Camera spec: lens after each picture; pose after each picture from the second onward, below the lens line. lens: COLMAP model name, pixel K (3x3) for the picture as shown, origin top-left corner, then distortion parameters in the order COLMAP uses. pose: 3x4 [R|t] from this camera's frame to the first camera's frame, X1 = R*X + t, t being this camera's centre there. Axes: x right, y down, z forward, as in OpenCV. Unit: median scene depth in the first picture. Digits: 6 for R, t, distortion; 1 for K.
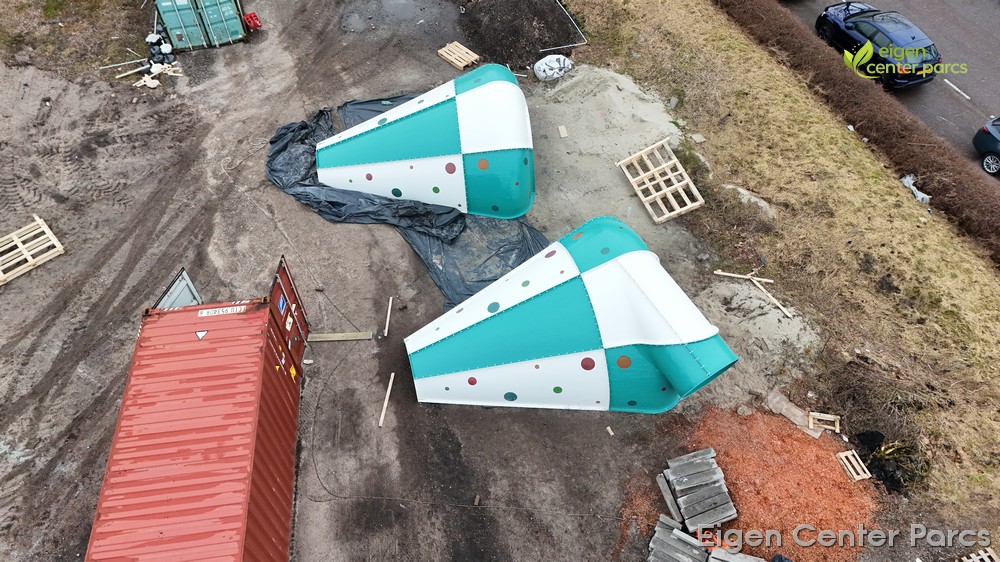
lens RADIAL K [[737.7, 0, 498.3], [0, 737.7, 276.2], [0, 0, 1]] dist [0.068643, -0.063250]
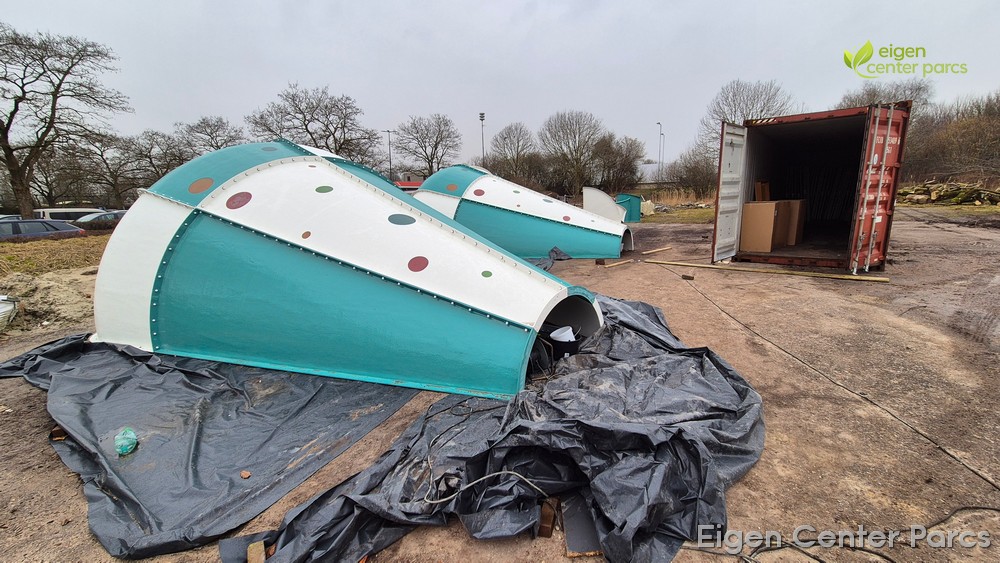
lens RADIAL K [[410.7, 0, 503.9], [0, 410.7, 282.6], [0, 0, 1]] dist [0.000957, -0.000109]
pose [[-0.710068, -0.104943, 0.696269, -0.368476], [0.577670, 0.478584, 0.661252, -0.320835], [-0.402617, 0.871748, -0.279205, 1.117334]]
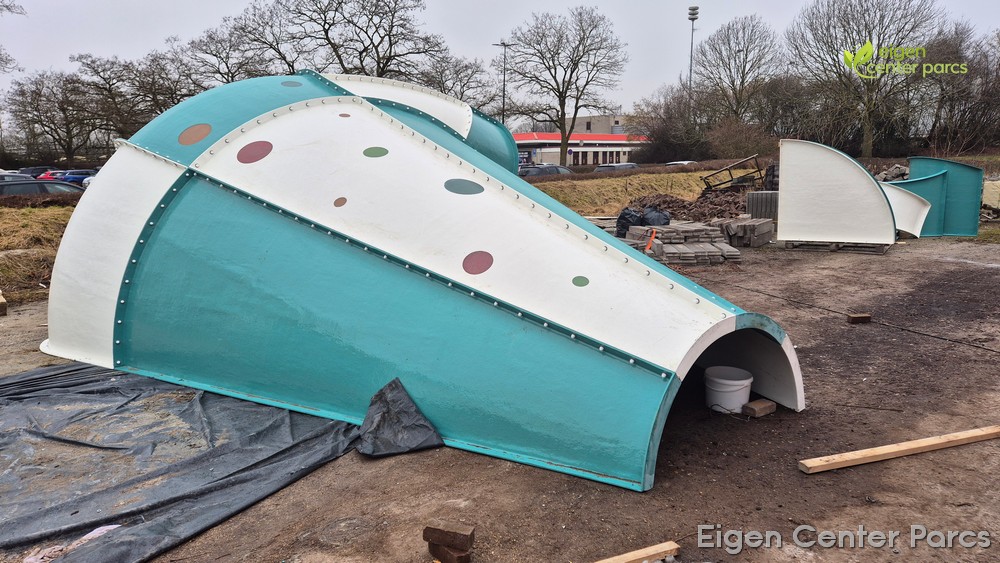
lens RADIAL K [[666.2, 0, 500.4], [0, 666.2, 275.5], [0, 0, 1]] dist [0.080773, -0.064389]
pose [[-0.423647, -0.126553, 0.896943, -0.240056], [0.722830, 0.549546, 0.418946, -0.041831], [-0.545931, 0.825823, -0.141337, 0.891988]]
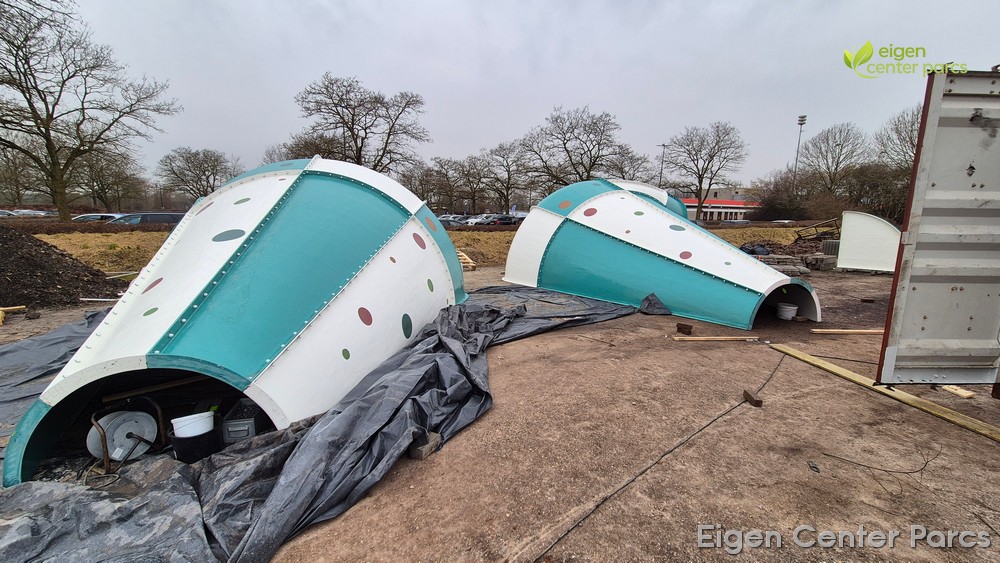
lens RADIAL K [[410.7, 0, 501.5], [0, 410.7, 283.1], [0, 0, 1]] dist [0.000957, -0.000109]
pose [[-0.098729, -0.147884, 0.984065, -0.388641], [0.770133, 0.614904, 0.169673, -0.131159], [-0.630197, 0.774612, 0.053181, 0.964333]]
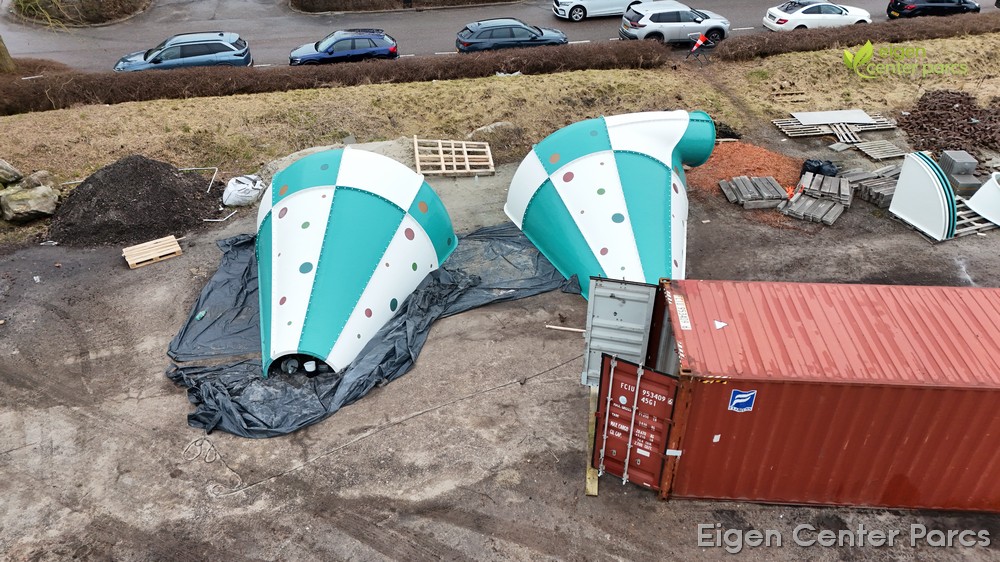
lens RADIAL K [[737.7, 0, 500.1], [0, 737.7, 280.0], [0, 0, 1]] dist [0.068643, -0.063250]
pose [[0.164397, -0.560067, 0.811972, -0.784756], [0.768103, 0.589144, 0.250853, -0.250409], [-0.618863, 0.582439, 0.527043, 0.502446]]
